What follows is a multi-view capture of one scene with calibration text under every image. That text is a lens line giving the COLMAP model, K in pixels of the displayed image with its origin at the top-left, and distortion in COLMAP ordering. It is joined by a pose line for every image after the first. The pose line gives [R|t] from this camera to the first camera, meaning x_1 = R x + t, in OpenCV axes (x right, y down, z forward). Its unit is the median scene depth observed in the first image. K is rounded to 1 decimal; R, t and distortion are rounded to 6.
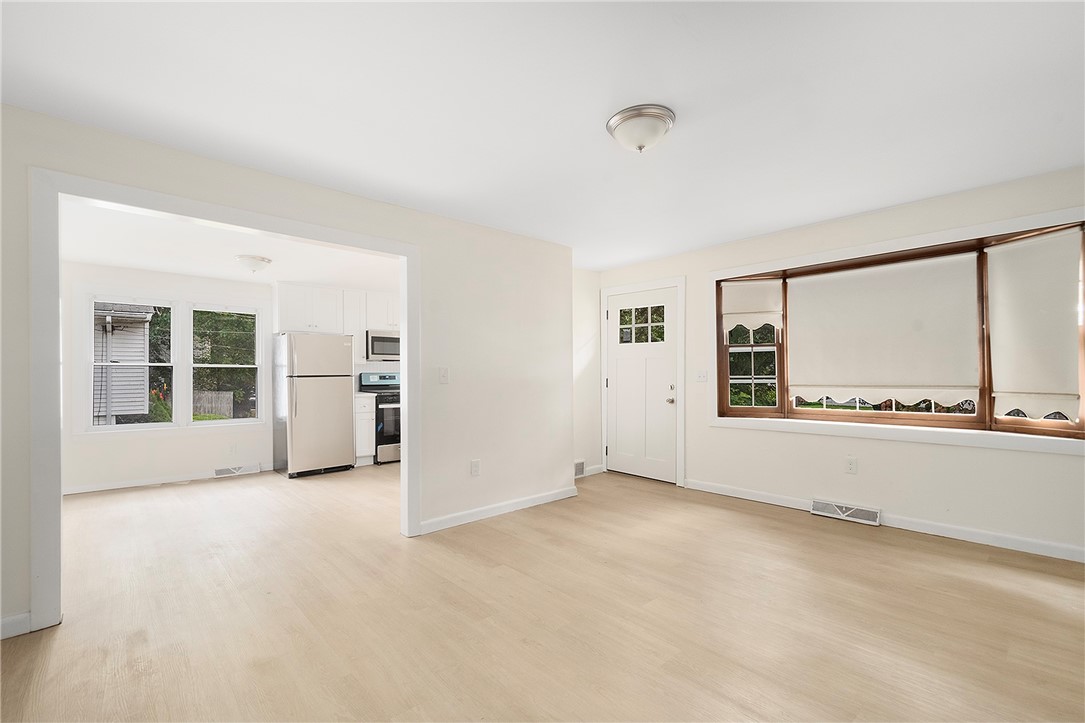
lens RADIAL K [[480.6, 0, 536.6], [0, 480.6, 371.1], [0, 0, 1]] dist [0.010269, -0.000119]
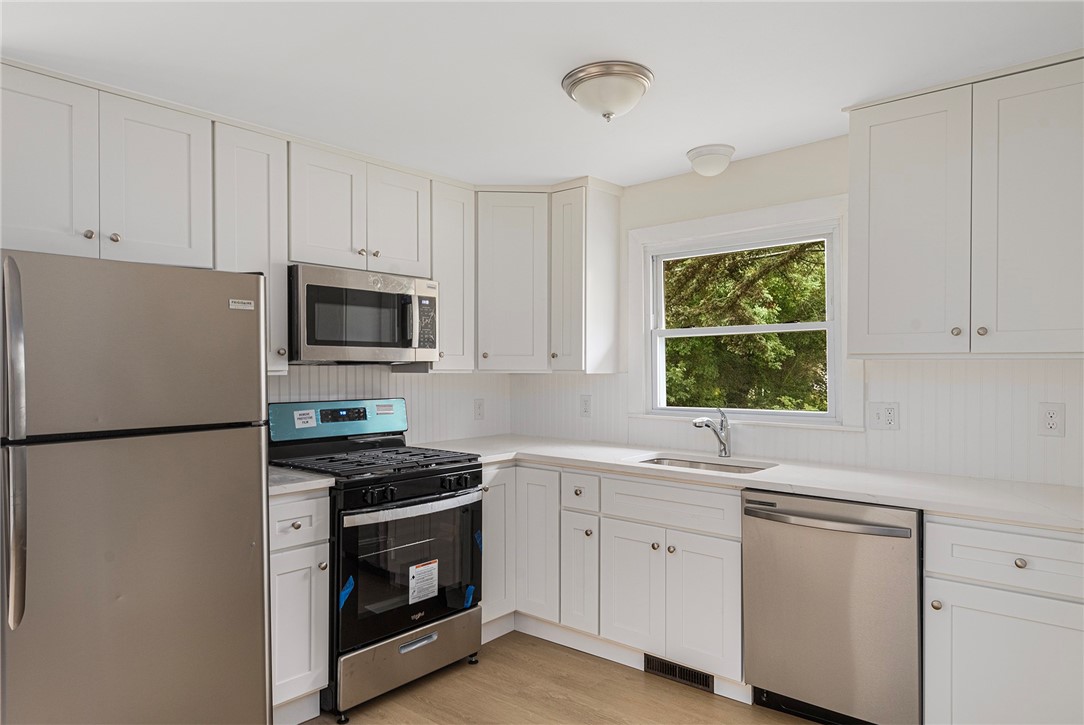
lens RADIAL K [[696.6, 0, 542.0], [0, 696.6, 362.5], [0, 0, 1]] dist [0.005460, -0.001609]
pose [[0.990452, 0.000176, 0.137860, -0.396230], [0.001057, 0.999960, -0.008869, -0.028693], [-0.137856, 0.008930, 0.990412, 0.836359]]
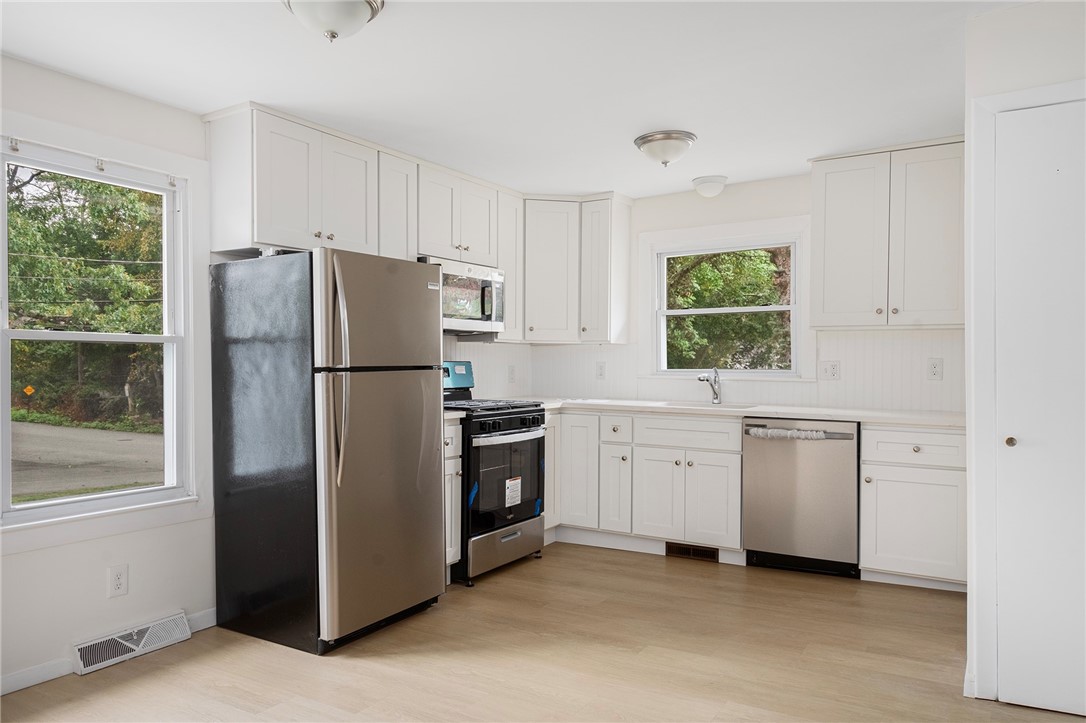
lens RADIAL K [[765.2, 0, 543.0], [0, 765.2, 361.5], [0, 0, 1]] dist [-0.001763, -0.000471]
pose [[0.958578, 0.001944, 0.284823, -0.676192], [-0.002199, 0.999997, 0.000575, 0.006233], [-0.284821, -0.001178, 0.958580, 0.535520]]
